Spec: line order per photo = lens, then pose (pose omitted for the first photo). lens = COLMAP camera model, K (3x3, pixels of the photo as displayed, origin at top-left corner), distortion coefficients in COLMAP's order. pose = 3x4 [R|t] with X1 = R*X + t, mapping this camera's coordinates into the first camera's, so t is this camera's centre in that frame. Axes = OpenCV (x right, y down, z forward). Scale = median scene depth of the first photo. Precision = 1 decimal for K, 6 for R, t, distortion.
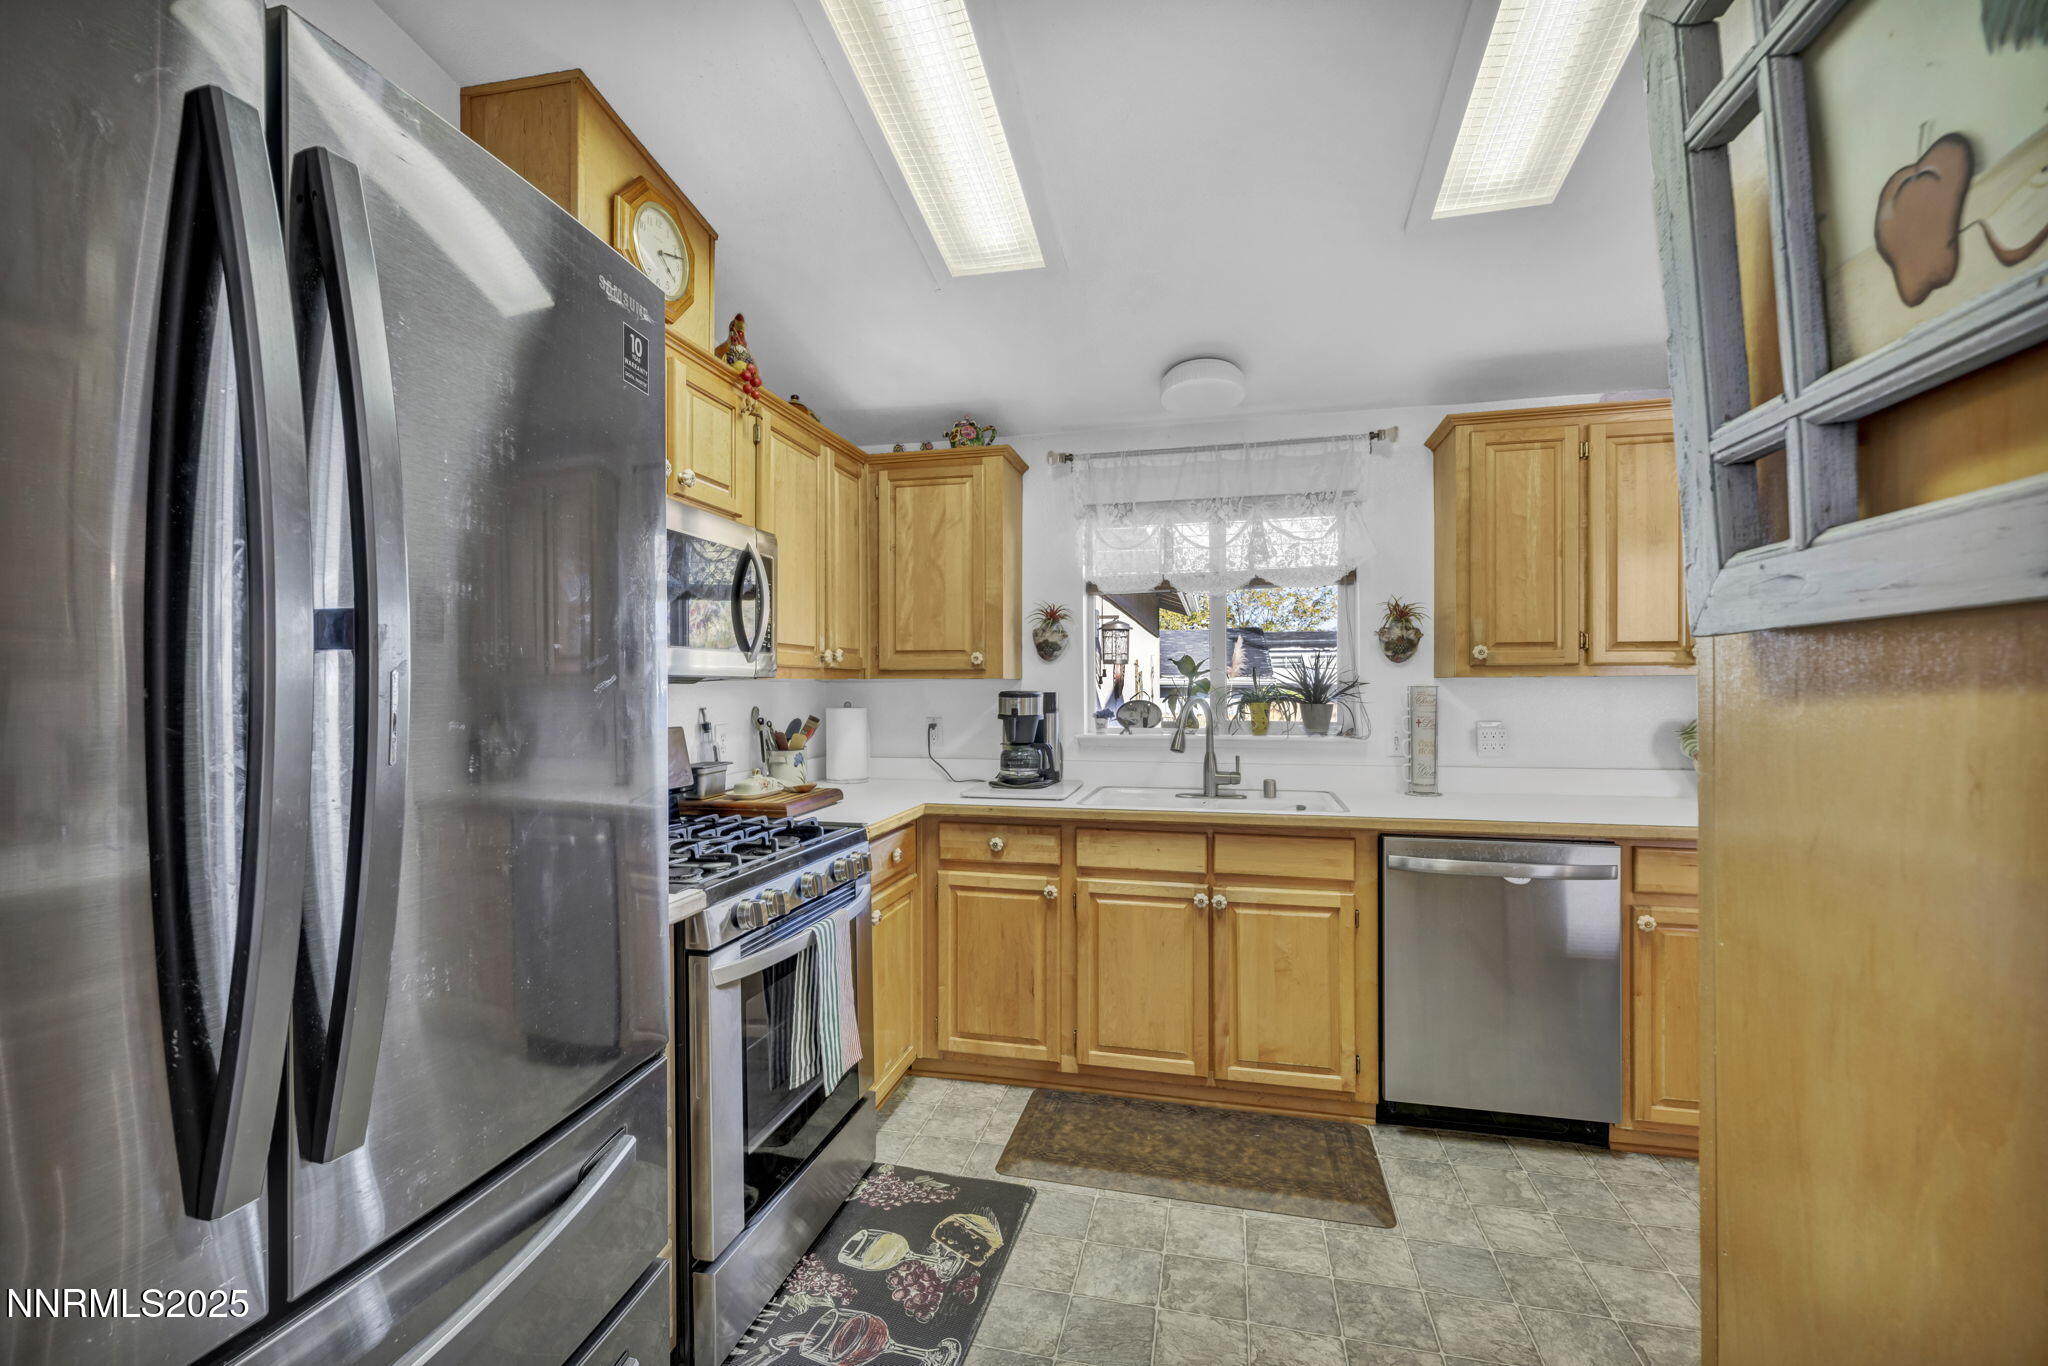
lens RADIAL K [[866.0, 0, 1020.6], [0, 866.0, 681.7], [0, 0, 1]] dist [-0.001796, -0.000084]
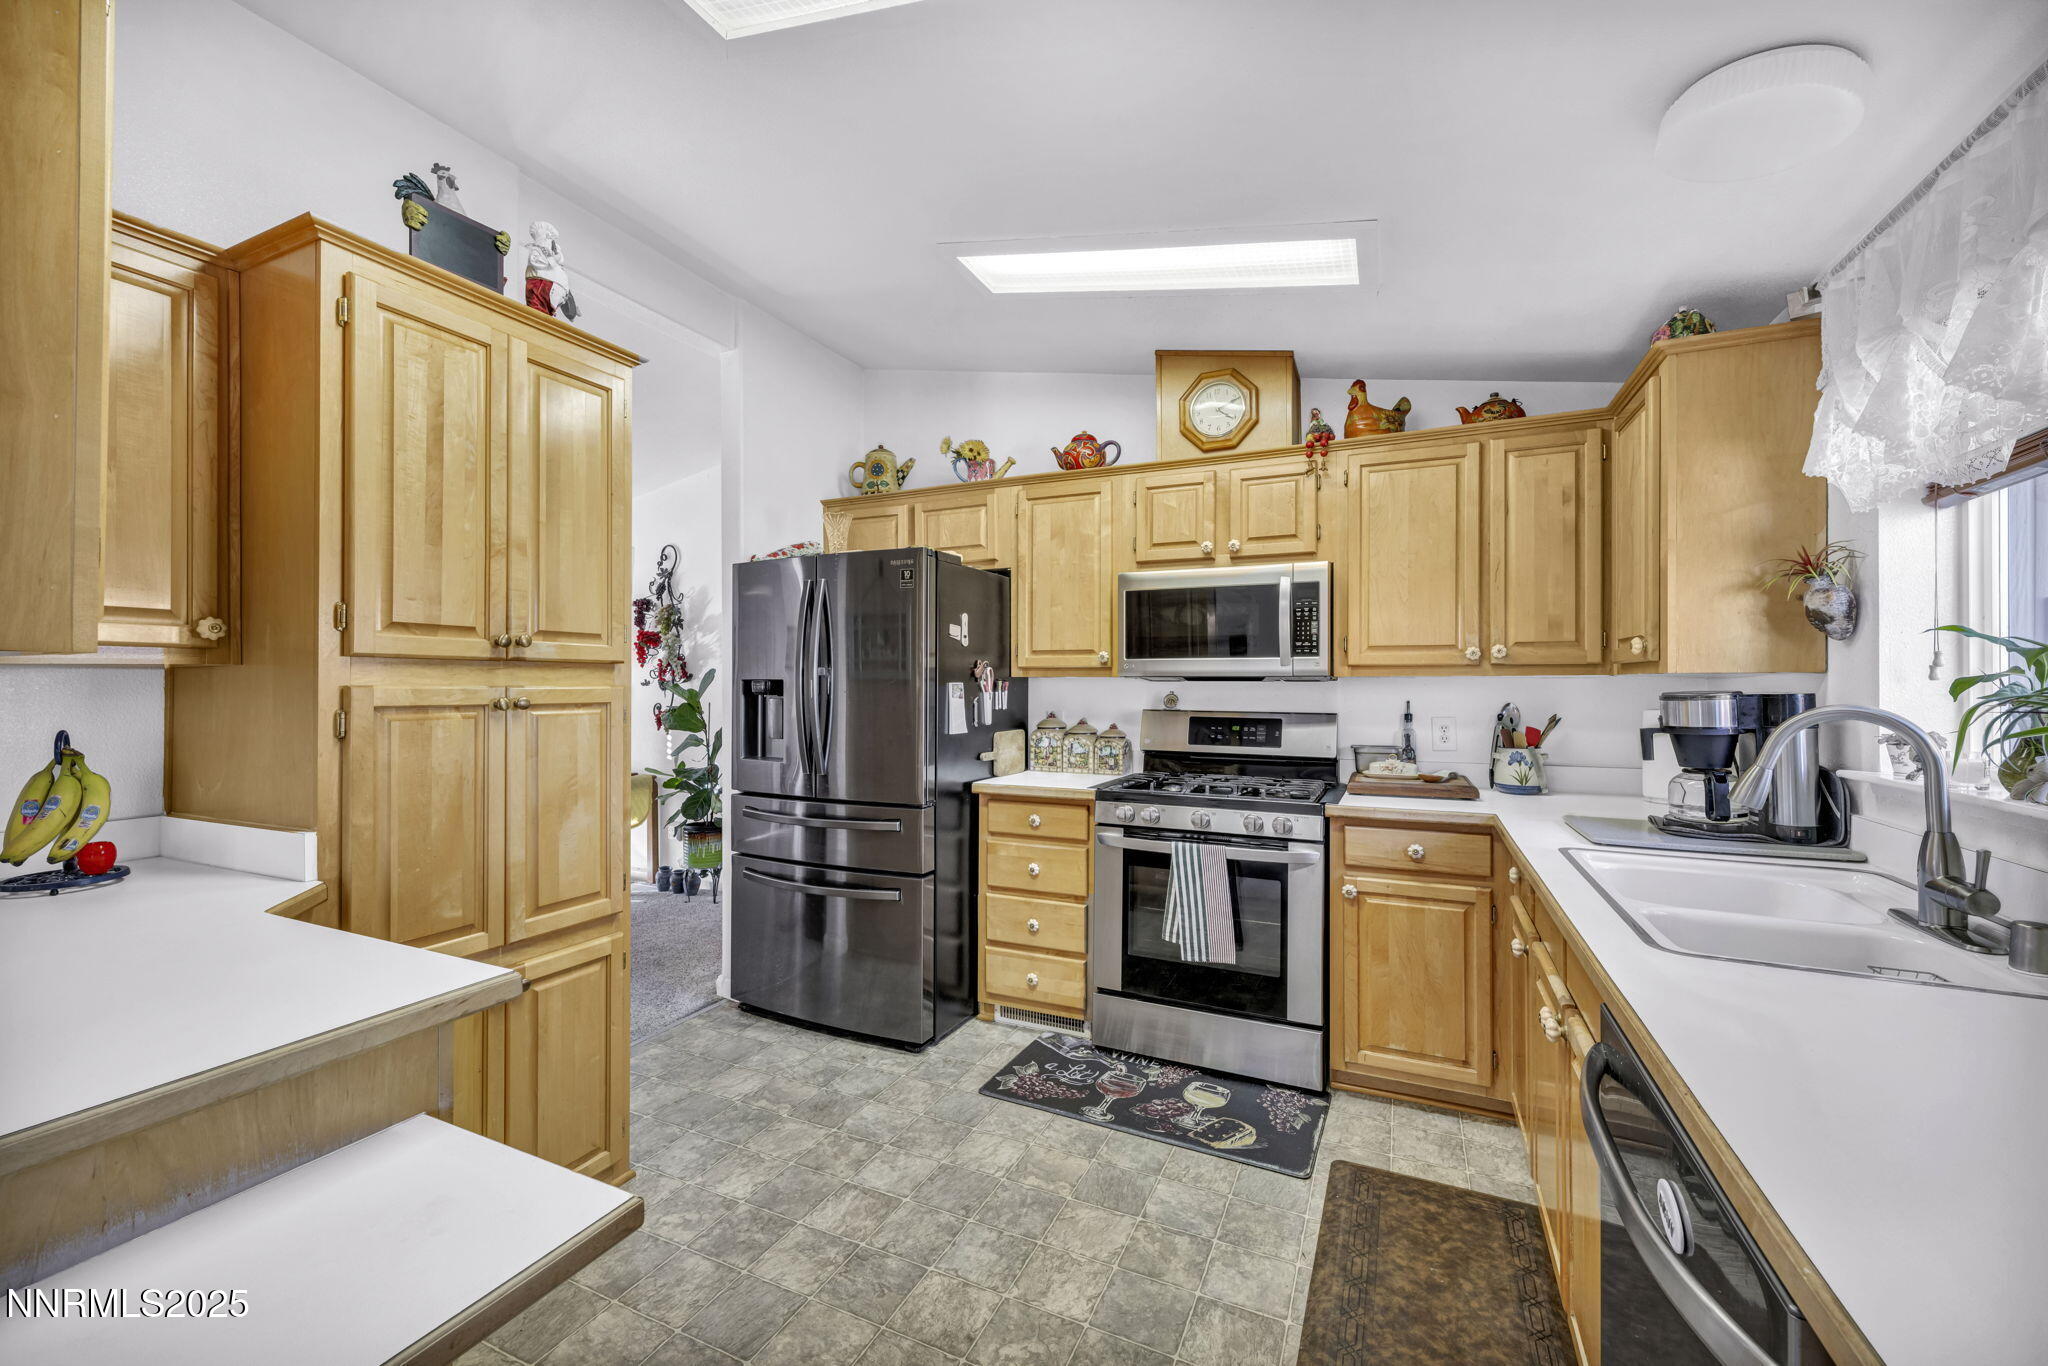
lens RADIAL K [[824.9, 0, 1020.5], [0, 824.9, 681.9], [0, 0, 1]] dist [0.000599, 0.000010]
pose [[-0.202836, 0.003931, -0.979205, 1.146968], [0.007203, 0.999971, 0.002522, -0.001926], [0.979186, -0.006542, -0.202858, 0.965304]]
